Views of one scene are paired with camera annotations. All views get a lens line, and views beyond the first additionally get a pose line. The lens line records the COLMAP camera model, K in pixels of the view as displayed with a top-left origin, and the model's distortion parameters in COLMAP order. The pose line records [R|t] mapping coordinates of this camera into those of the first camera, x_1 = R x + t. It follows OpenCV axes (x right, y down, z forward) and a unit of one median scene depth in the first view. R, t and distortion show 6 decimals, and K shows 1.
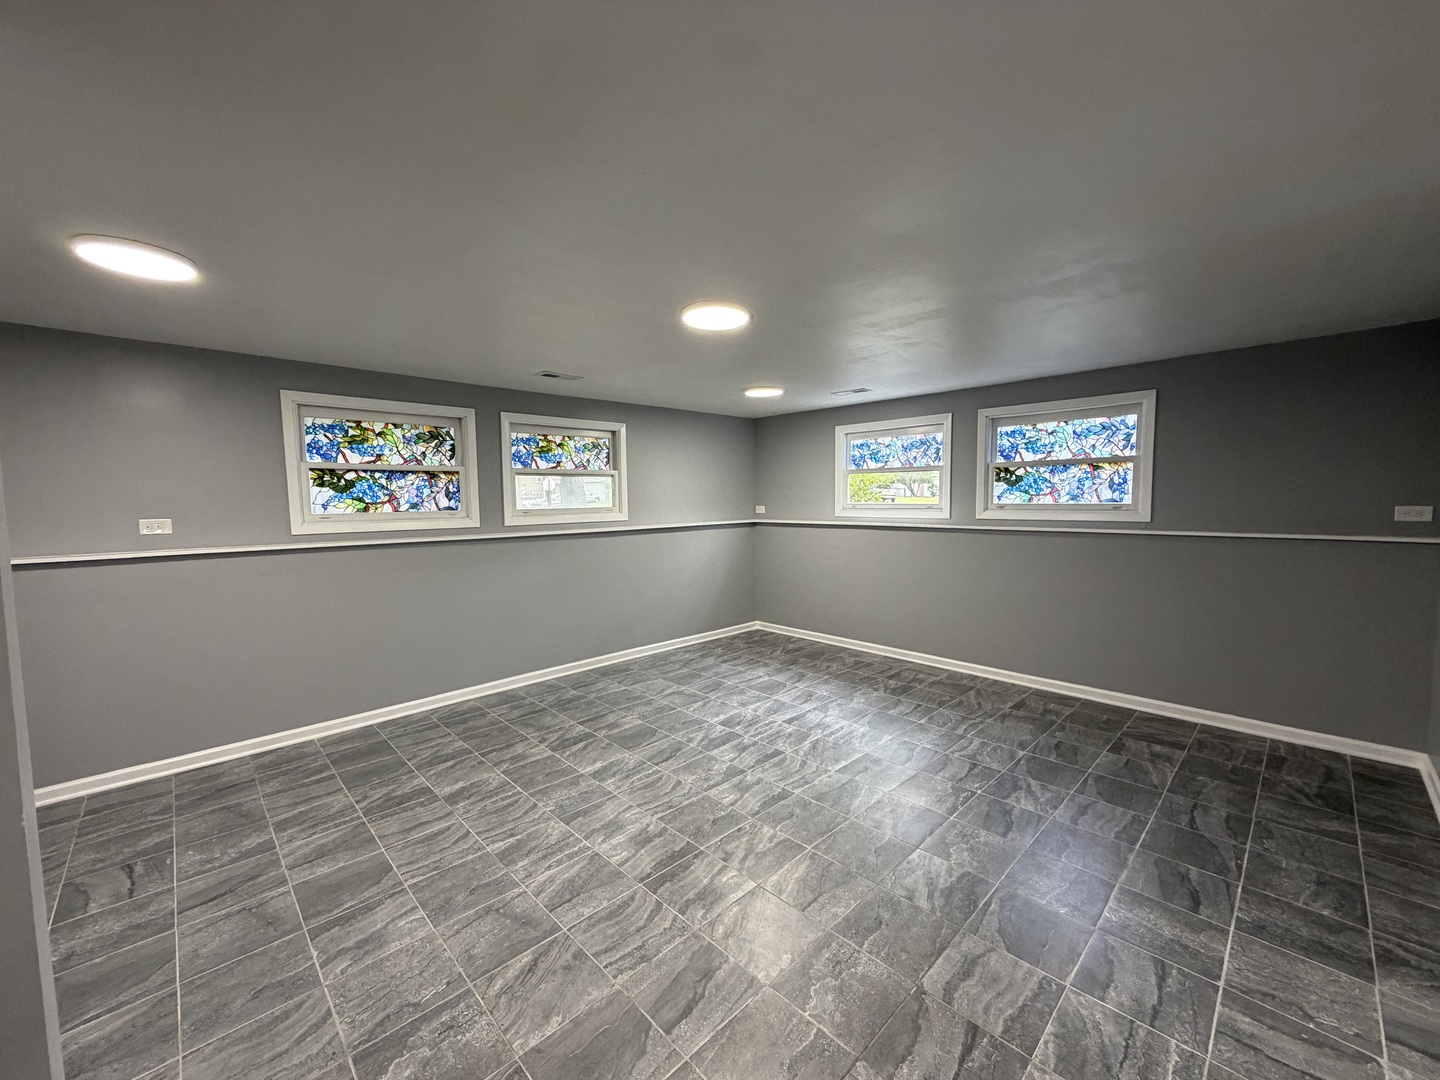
lens RADIAL K [[572.3, 0, 715.5], [0, 572.3, 540.5], [0, 0, 1]] dist [-0.000734, 0.000067]
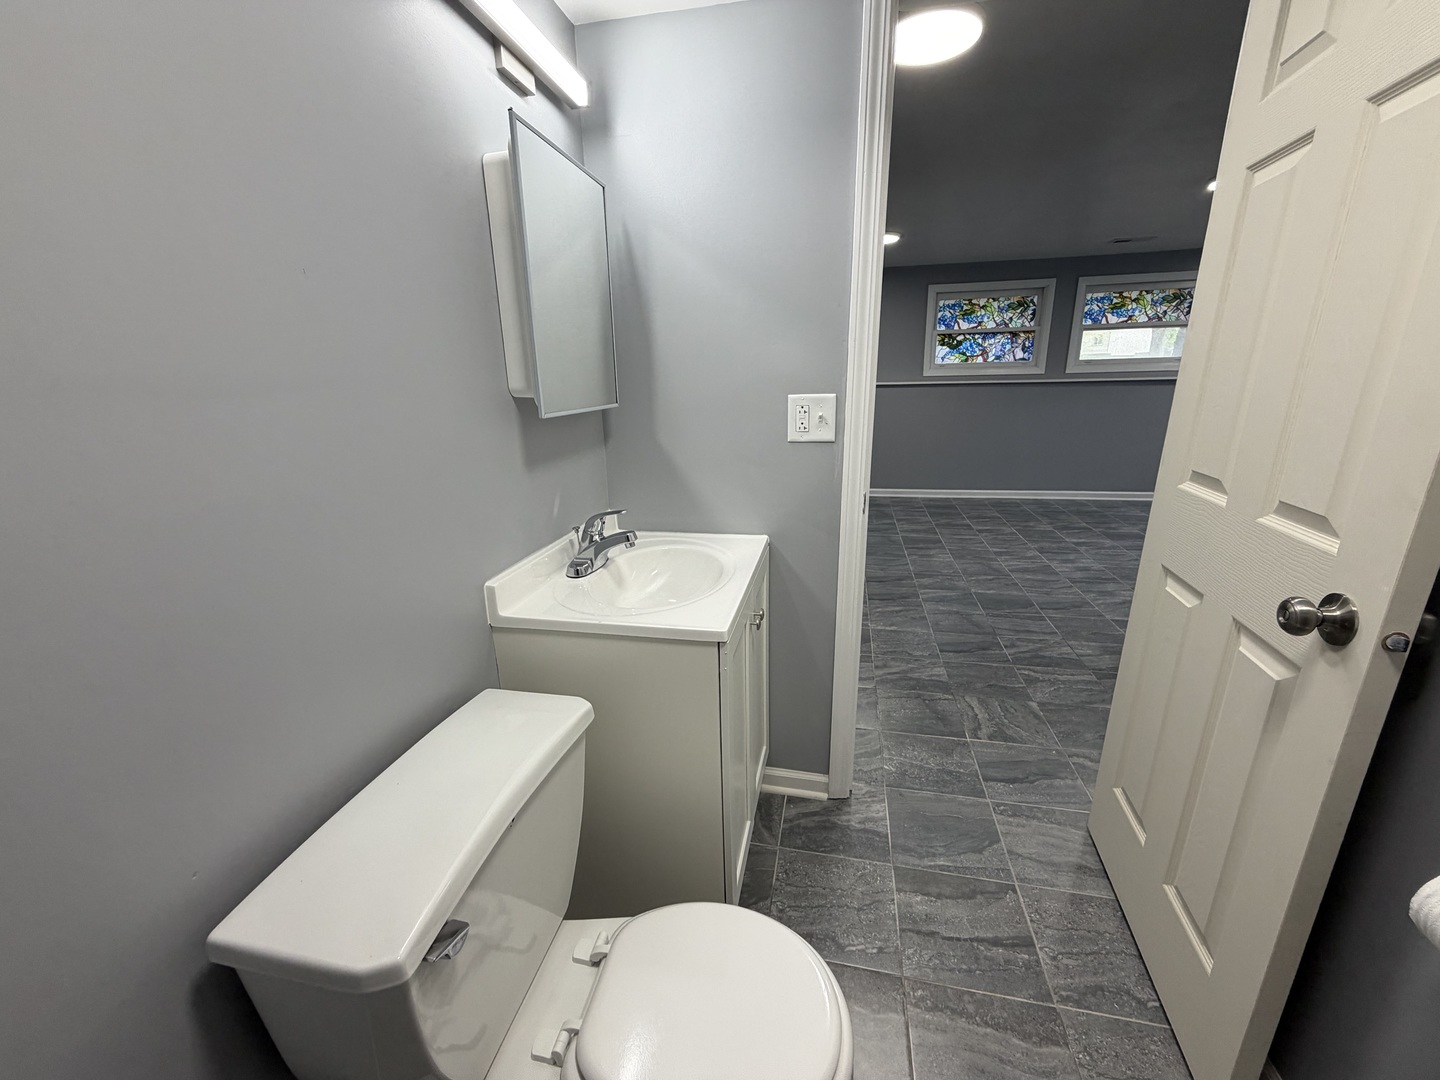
lens RADIAL K [[572.3, 0, 717.7], [0, 572.3, 539.2], [0, 0, 1]] dist [-0.000734, 0.000067]
pose [[0.557304, 0.227639, -0.798494, 0.367076], [-0.043867, 0.968413, 0.245463, 0.065656], [0.829149, -0.101770, 0.549686, -0.464782]]
